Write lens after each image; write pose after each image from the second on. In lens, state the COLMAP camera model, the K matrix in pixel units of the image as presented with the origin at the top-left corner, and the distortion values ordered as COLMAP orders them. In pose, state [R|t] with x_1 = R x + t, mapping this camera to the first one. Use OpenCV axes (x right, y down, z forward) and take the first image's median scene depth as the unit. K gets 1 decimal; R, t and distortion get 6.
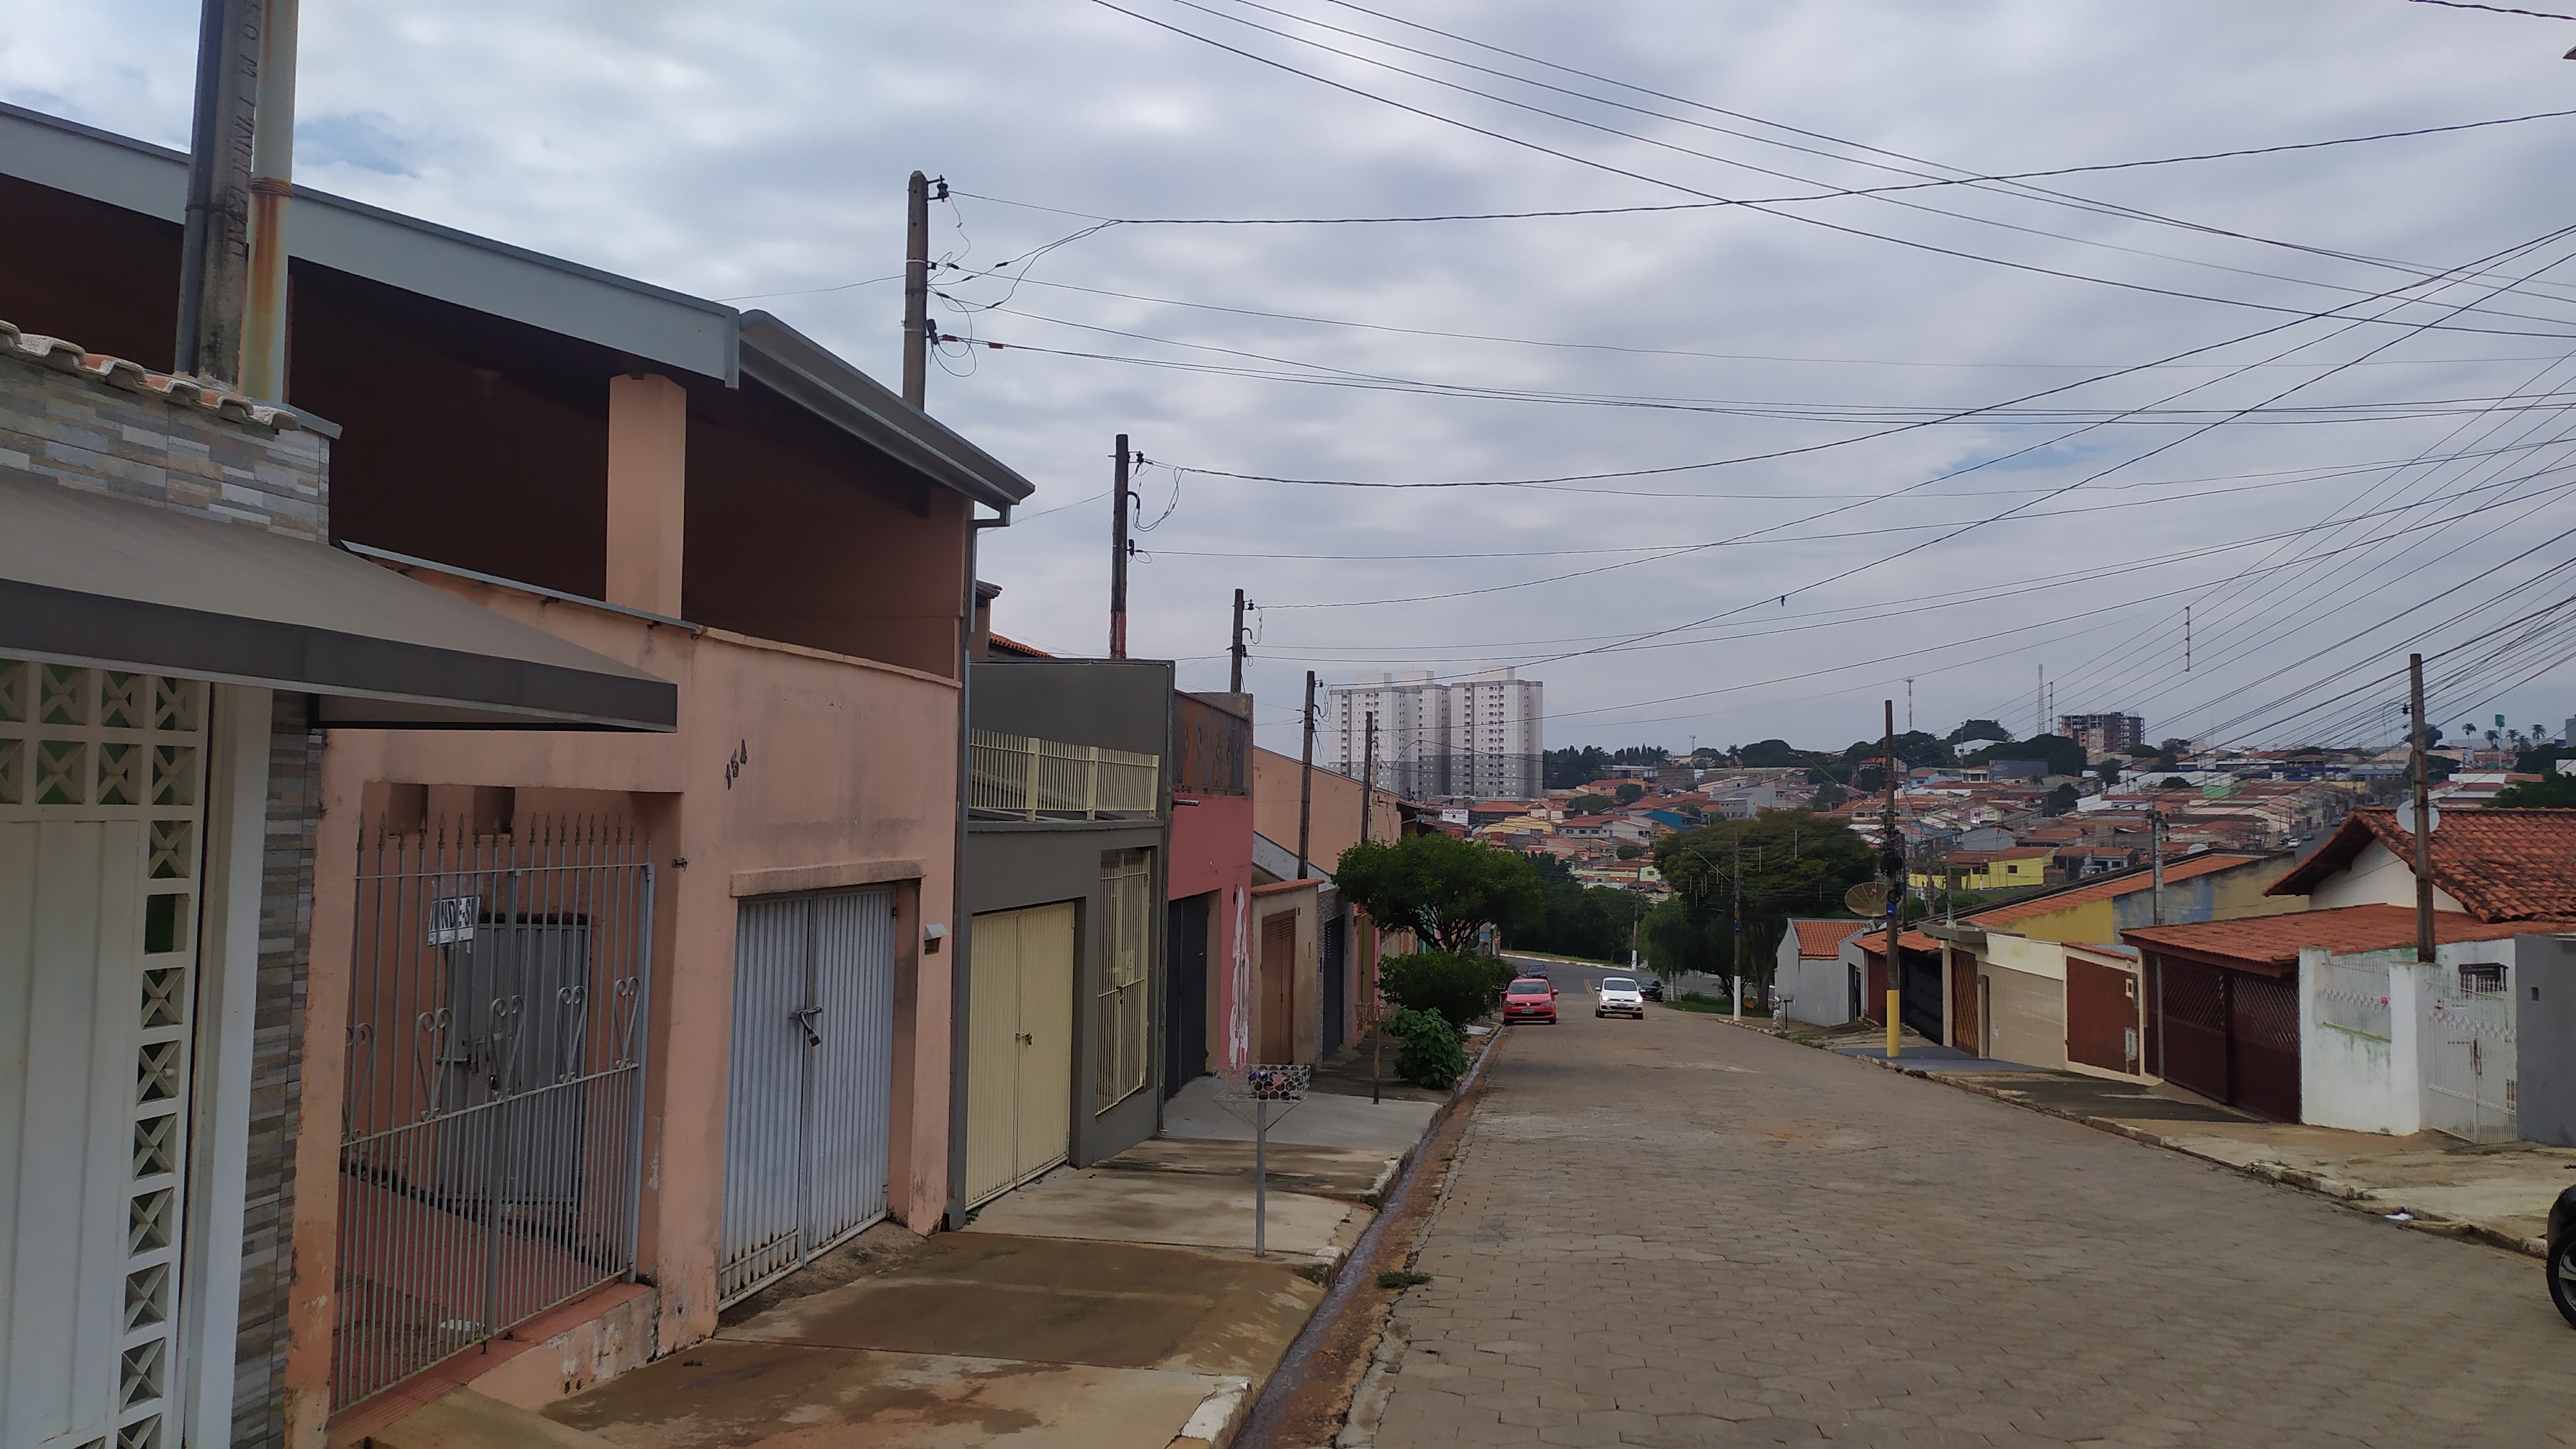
lens RADIAL K [[1935.1, 0, 1288.0], [0, 1935.1, 724.5], [0, 0, 1]] dist [0.051637, -0.001746]
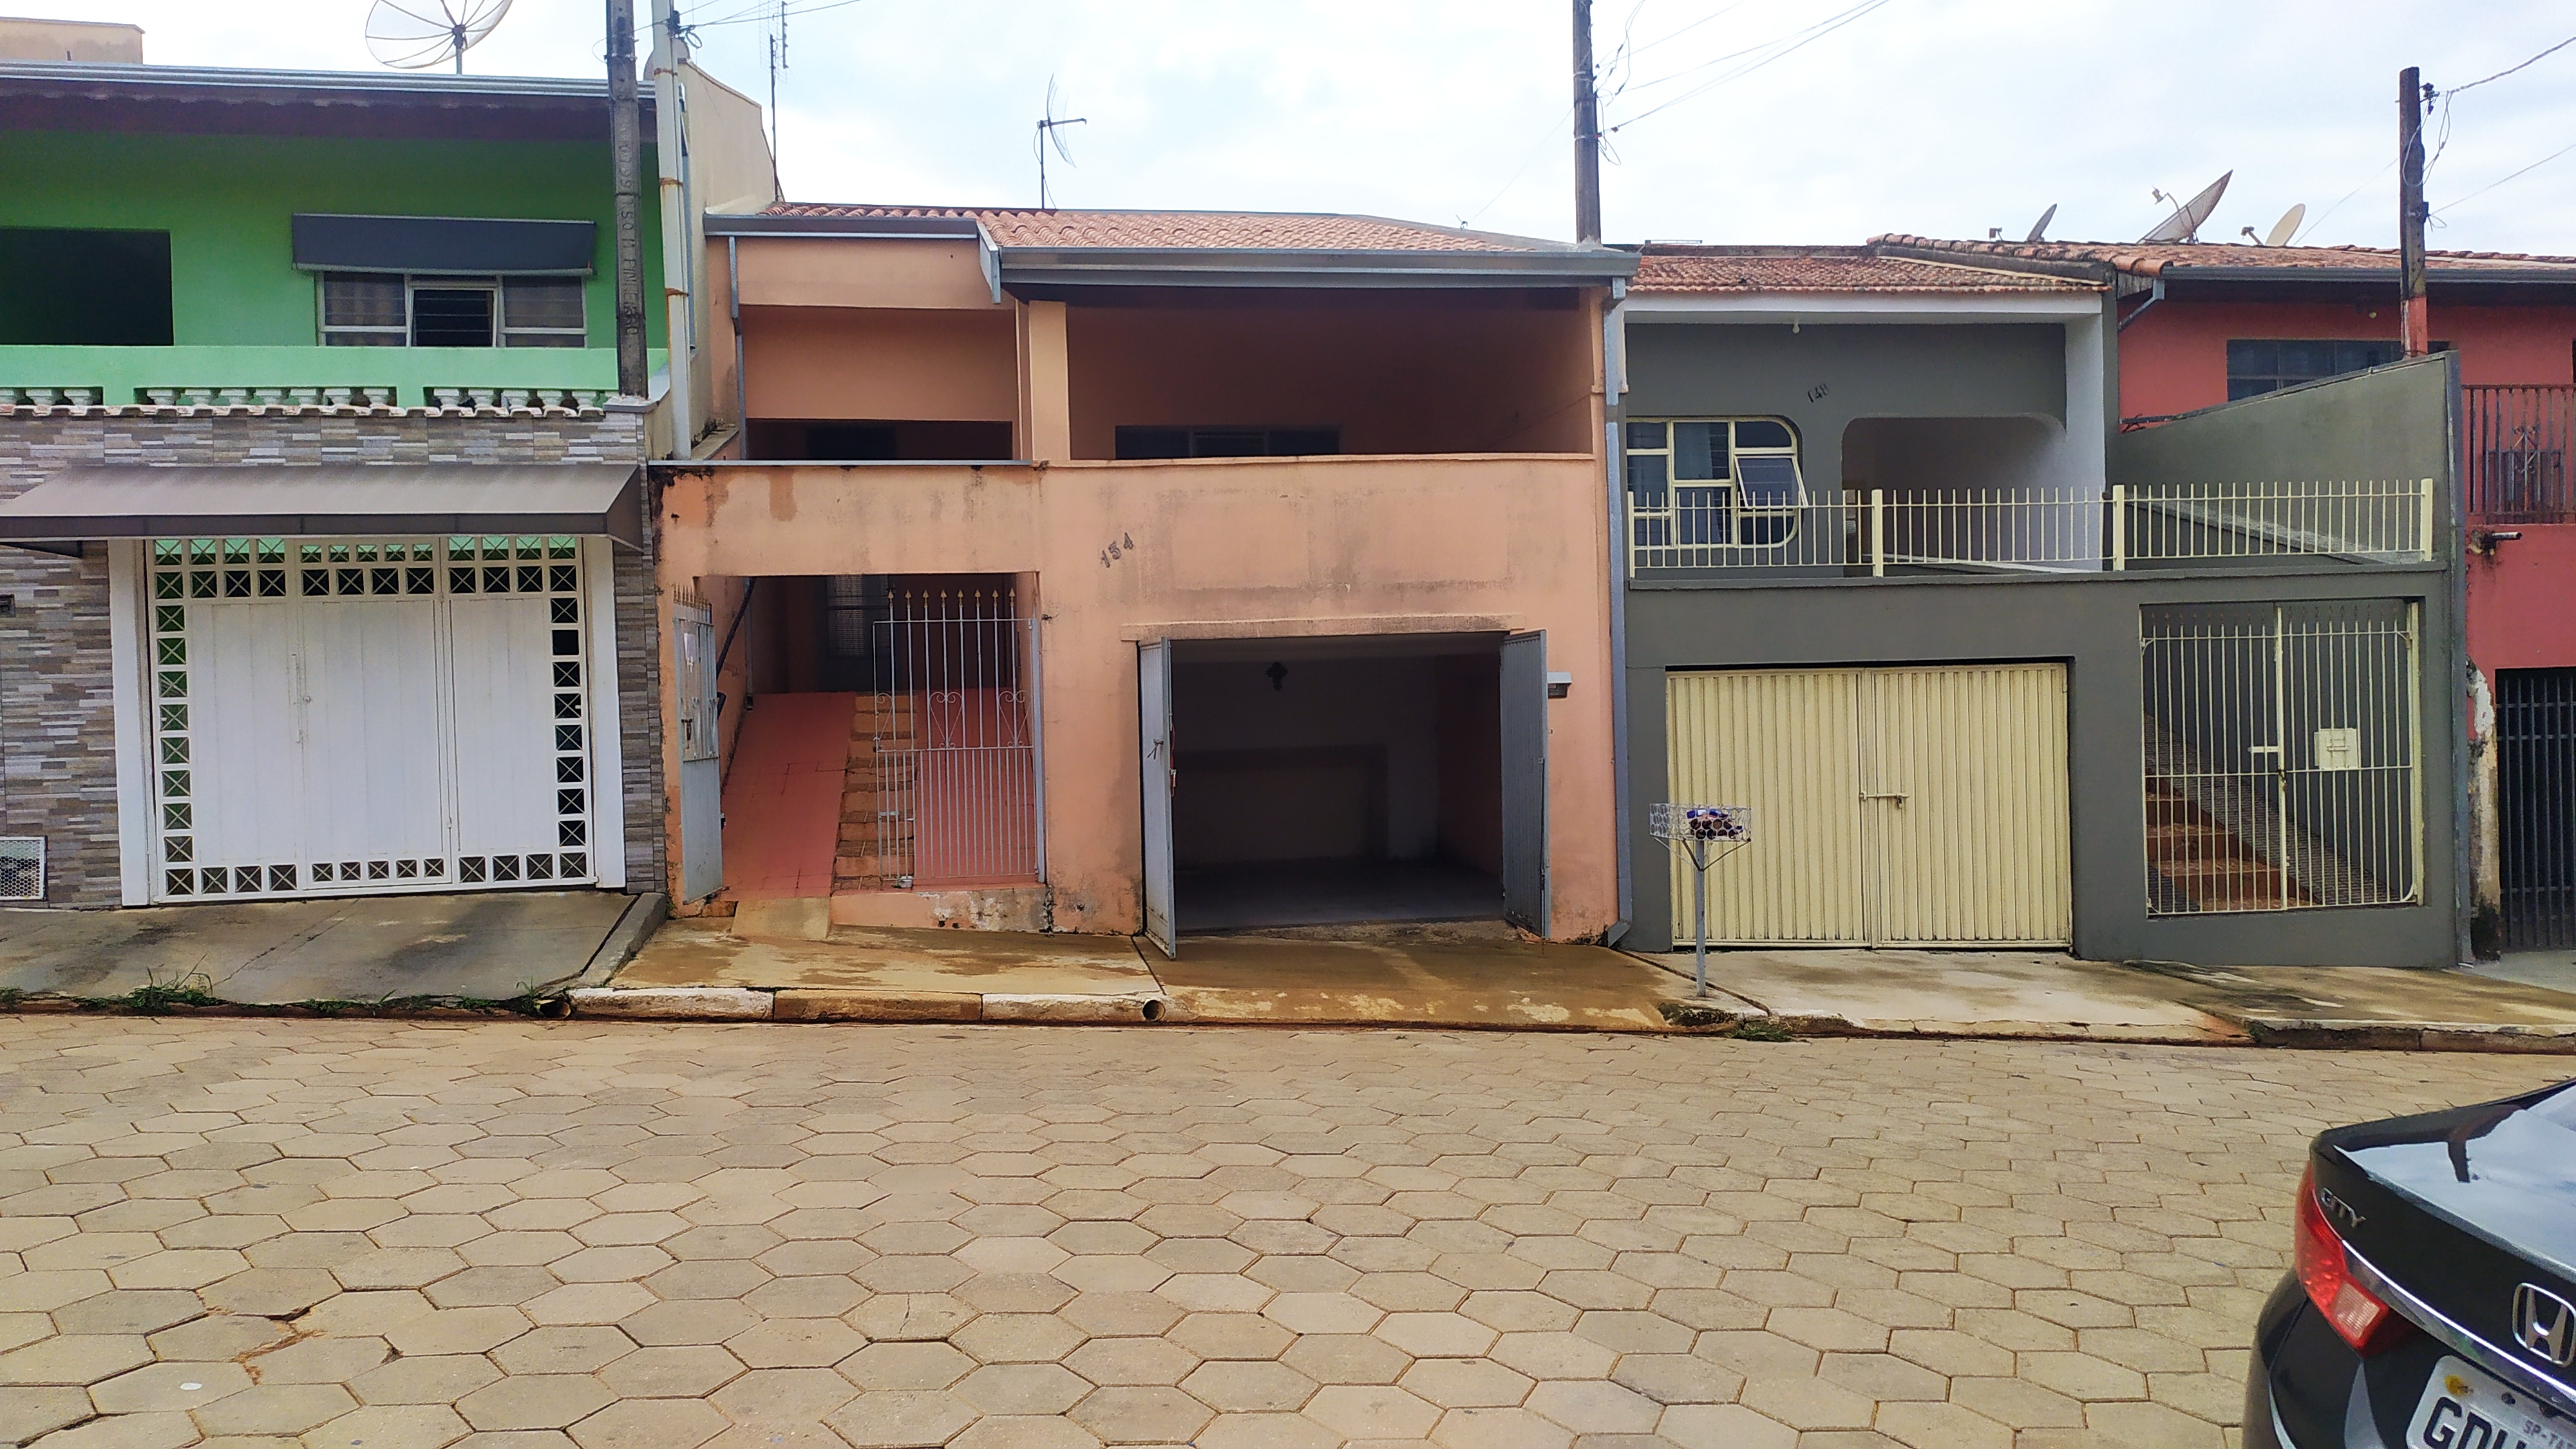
lens RADIAL K [[1935.1, 0, 1288.0], [0, 1935.1, 724.5], [0, 0, 1]] dist [0.051637, -0.001746]
pose [[0.303125, -0.001481, -0.952950, 1.763036], [0.076903, 0.996775, 0.022913, 0.197836], [0.949843, -0.080231, 0.302261, 1.040026]]
